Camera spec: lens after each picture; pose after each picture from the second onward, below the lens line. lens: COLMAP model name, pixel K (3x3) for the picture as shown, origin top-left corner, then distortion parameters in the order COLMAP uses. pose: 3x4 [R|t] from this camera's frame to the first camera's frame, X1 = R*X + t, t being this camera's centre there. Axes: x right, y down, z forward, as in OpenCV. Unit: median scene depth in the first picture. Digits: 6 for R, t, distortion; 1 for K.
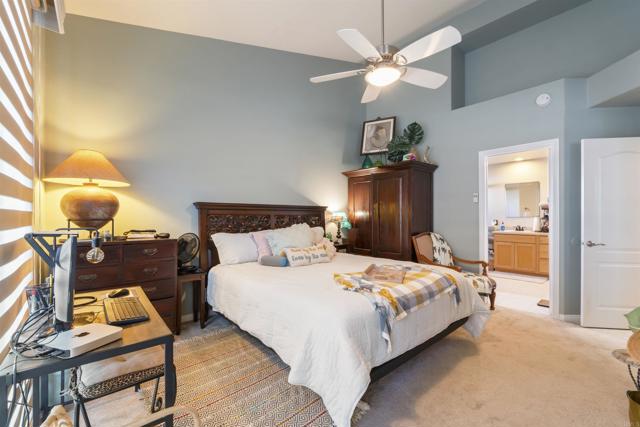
lens RADIAL K [[274.2, 0, 320.7], [0, 274.2, 218.5], [0, 0, 1]] dist [-0.001866, -0.000216]
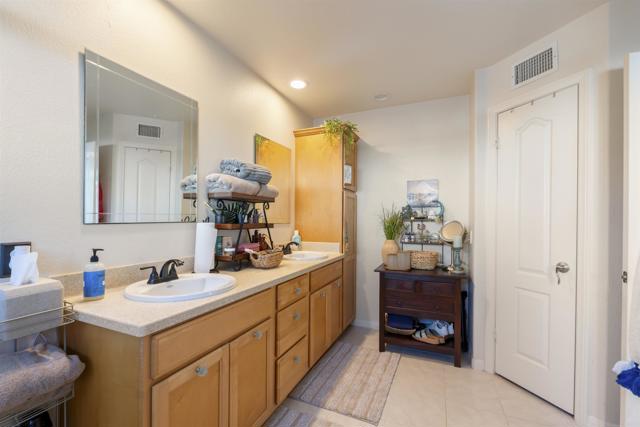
lens RADIAL K [[274.2, 0, 320.7], [0, 274.2, 218.5], [0, 0, 1]] dist [-0.001866, -0.000216]
pose [[-0.430916, -0.001435, 0.902391, 0.461207], [-0.000124, 0.999999, 0.001531, -0.009458], [-0.902392, 0.000548, -0.430915, 0.992888]]
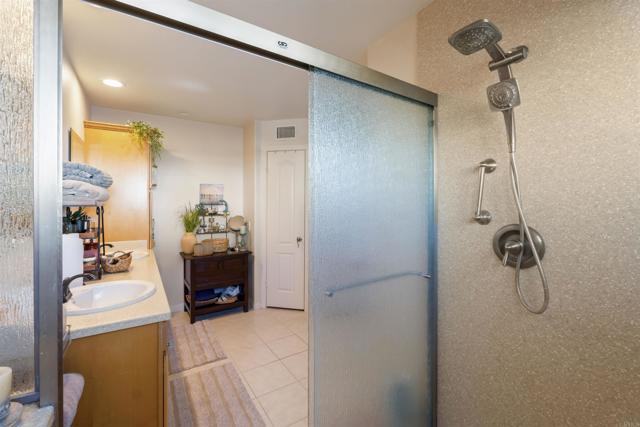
lens RADIAL K [[271.8, 0, 318.9], [0, 271.8, 204.2], [0, 0, 1]] dist [-0.000759, -0.000102]
pose [[-0.990518, -0.002522, 0.137362, 0.492827], [-0.001499, 0.999970, 0.007548, -0.035940], [-0.137377, 0.007270, -0.990492, 1.207053]]
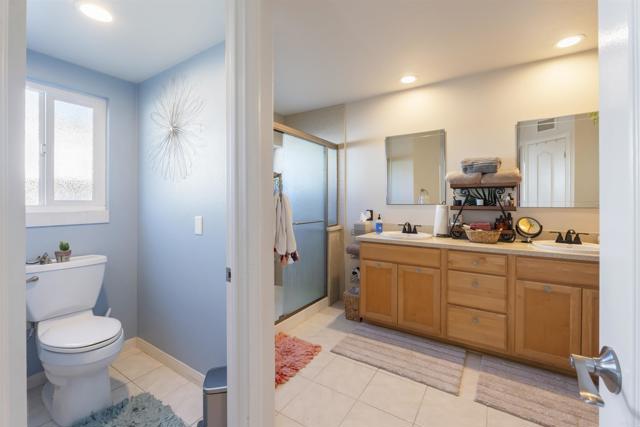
lens RADIAL K [[271.8, 0, 318.9], [0, 271.8, 204.2], [0, 0, 1]] dist [-0.000759, -0.000102]
pose [[0.963647, 0.003982, 0.267150, 0.453571], [-0.002756, 0.999984, -0.004963, -0.003061], [-0.267166, 0.004047, 0.963642, 0.594747]]
